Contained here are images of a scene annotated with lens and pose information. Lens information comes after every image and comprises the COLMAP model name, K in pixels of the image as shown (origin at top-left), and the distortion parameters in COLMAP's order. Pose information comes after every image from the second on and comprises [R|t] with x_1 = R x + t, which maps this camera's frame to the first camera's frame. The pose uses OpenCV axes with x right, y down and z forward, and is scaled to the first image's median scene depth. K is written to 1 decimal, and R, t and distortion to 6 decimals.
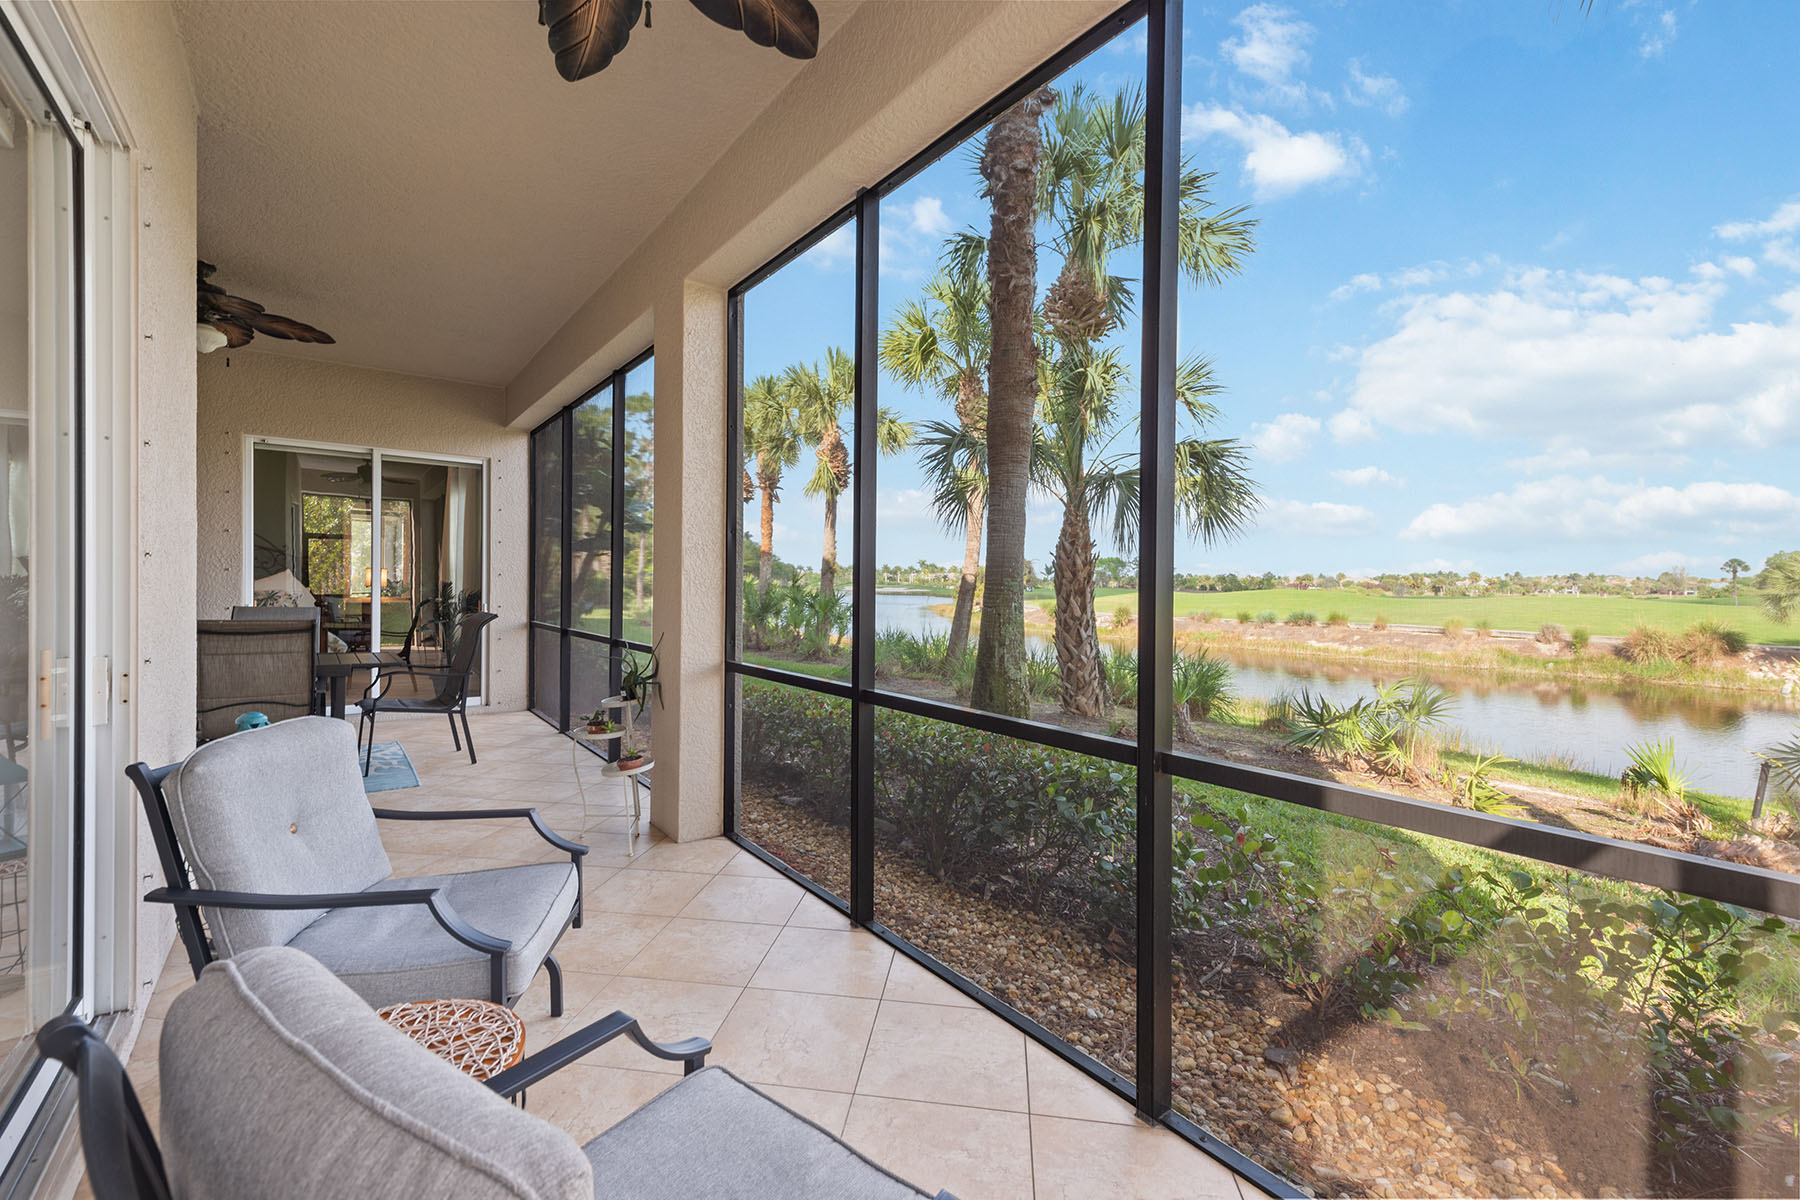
lens RADIAL K [[731.5, 0, 907.4], [0, 731.5, 594.2], [0, 0, 1]] dist [0.003769, 0.000189]
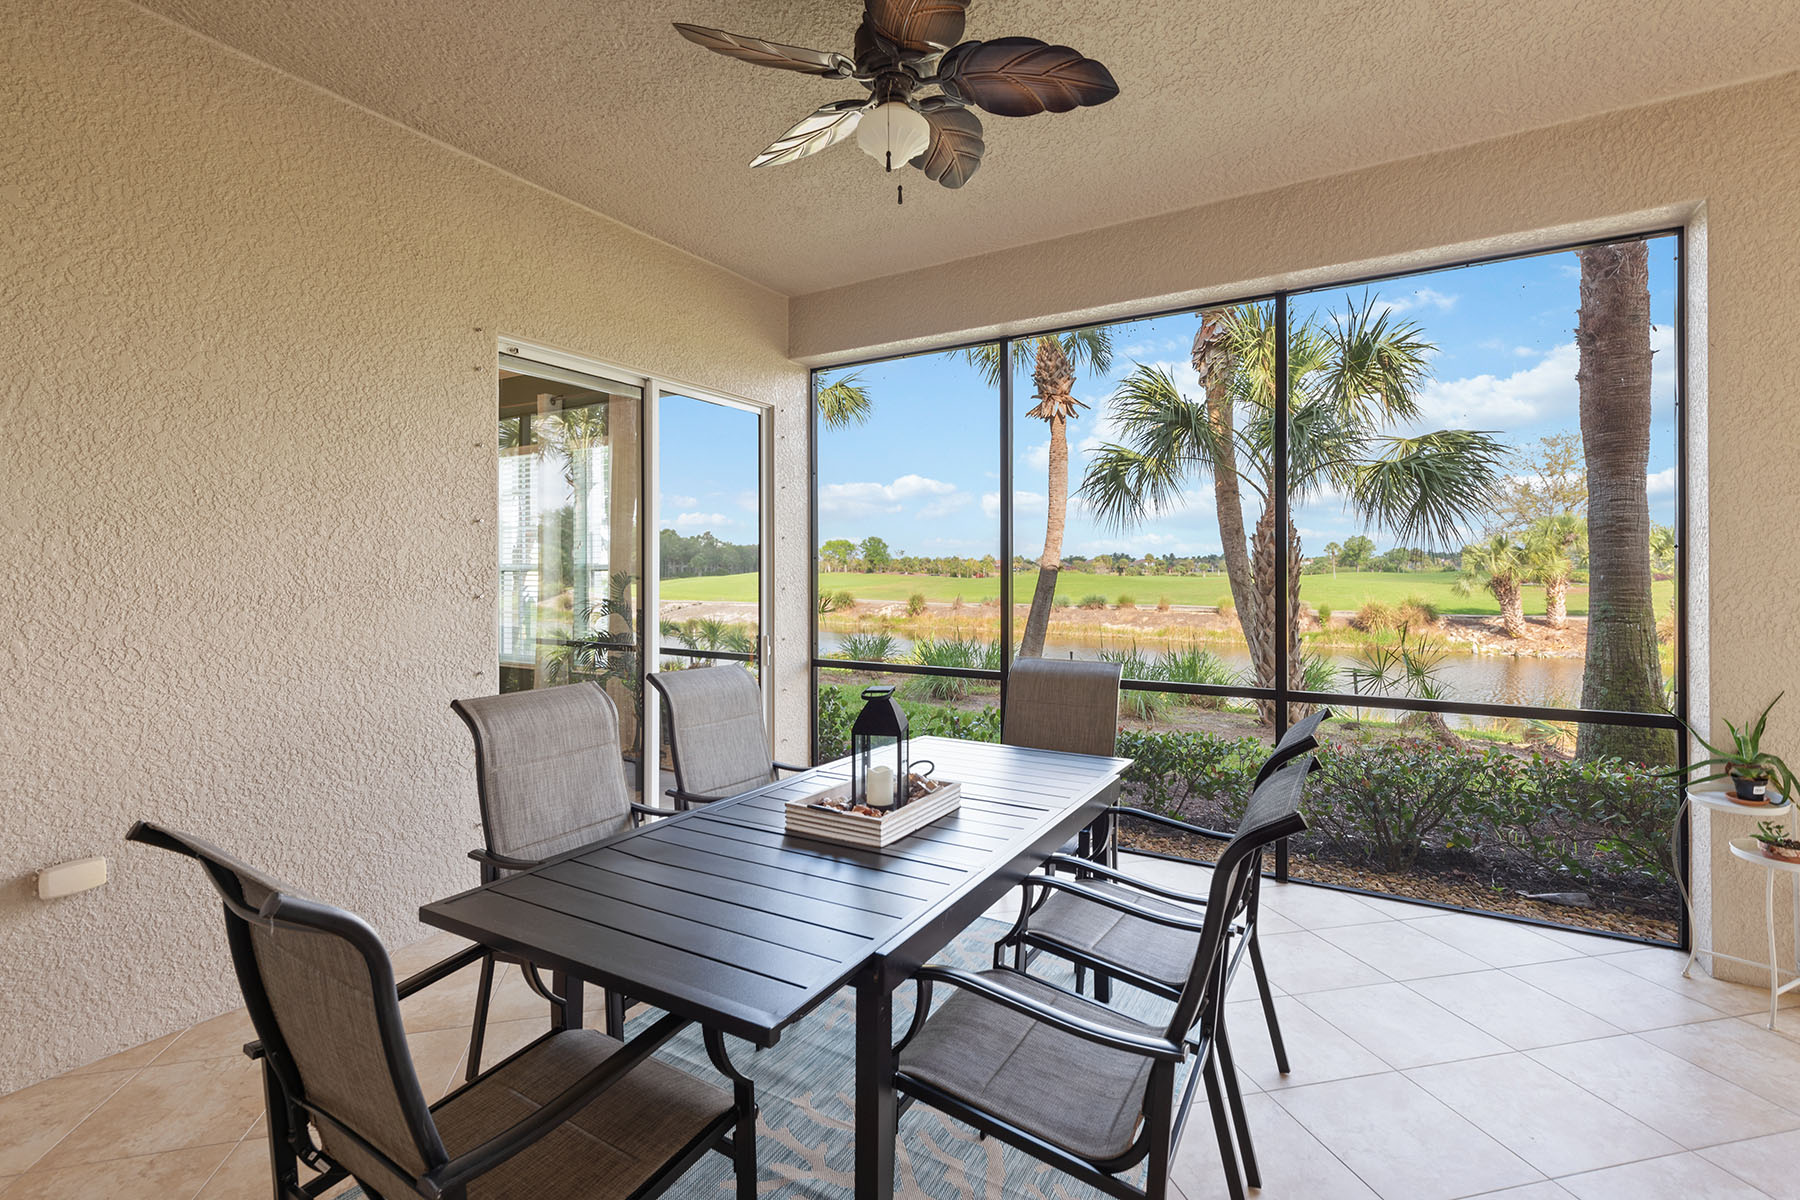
lens RADIAL K [[789.4, 0, 865.4], [0, 789.4, 574.1], [0, 0, 1]] dist [0.009529, -0.002225]
pose [[0.939853, -0.015217, 0.341239, -0.154796], [0.017769, 0.999833, -0.004355, -0.007298], [-0.341116, 0.010157, 0.939966, 0.069983]]
